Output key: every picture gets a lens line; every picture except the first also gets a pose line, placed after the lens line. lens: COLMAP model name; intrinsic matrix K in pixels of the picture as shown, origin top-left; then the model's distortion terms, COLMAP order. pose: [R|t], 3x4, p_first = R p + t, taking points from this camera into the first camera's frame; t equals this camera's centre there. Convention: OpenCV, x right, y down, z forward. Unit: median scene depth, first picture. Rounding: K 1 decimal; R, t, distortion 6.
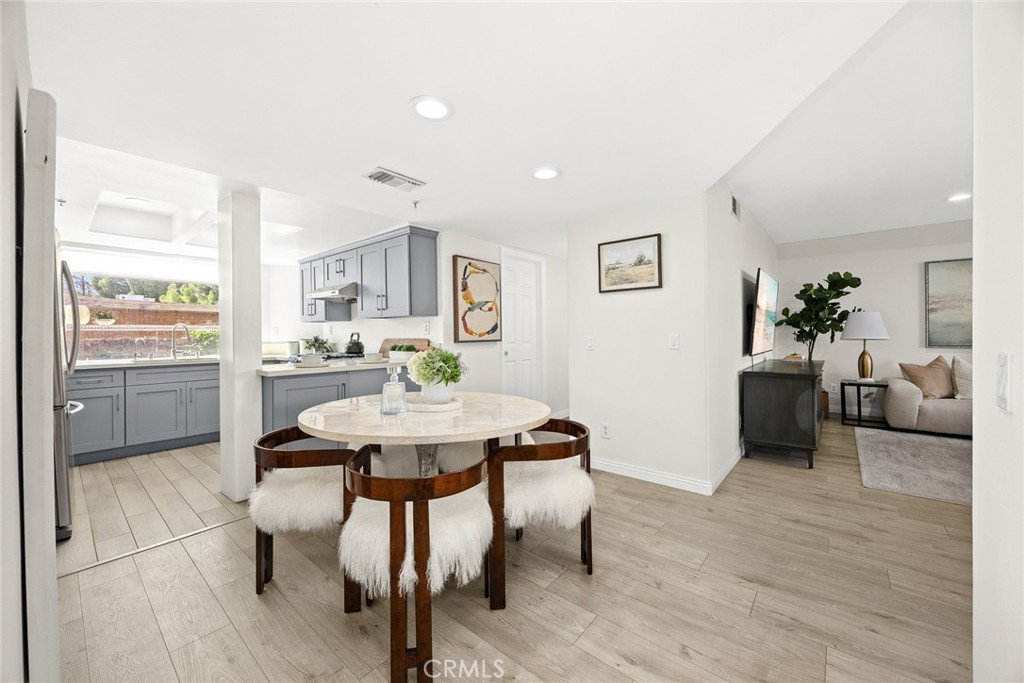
lens RADIAL K [[388.1, 0, 511.3], [0, 388.1, 329.7], [0, 0, 1]] dist [0.000499, 0.000003]
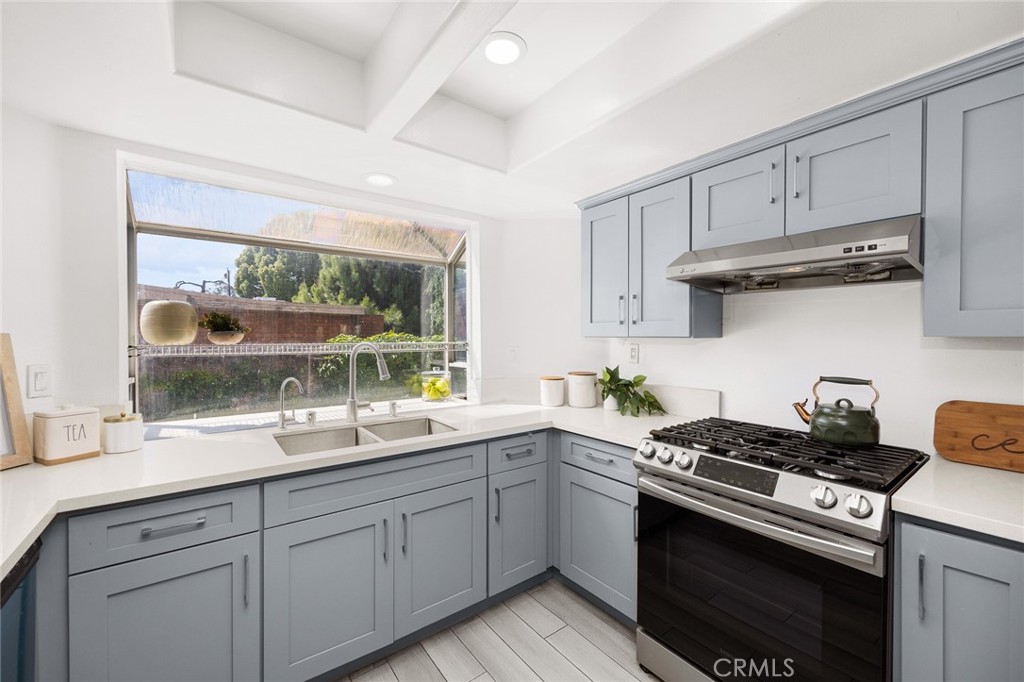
lens RADIAL K [[404.4, 0, 507.6], [0, 404.4, 332.9], [0, 0, 1]] dist [0.000339, -0.004739]
pose [[0.972757, 0.008729, -0.231661, -1.327292], [-0.007743, 0.999957, 0.005166, -0.069531], [0.231697, -0.003232, 0.972783, 1.329183]]
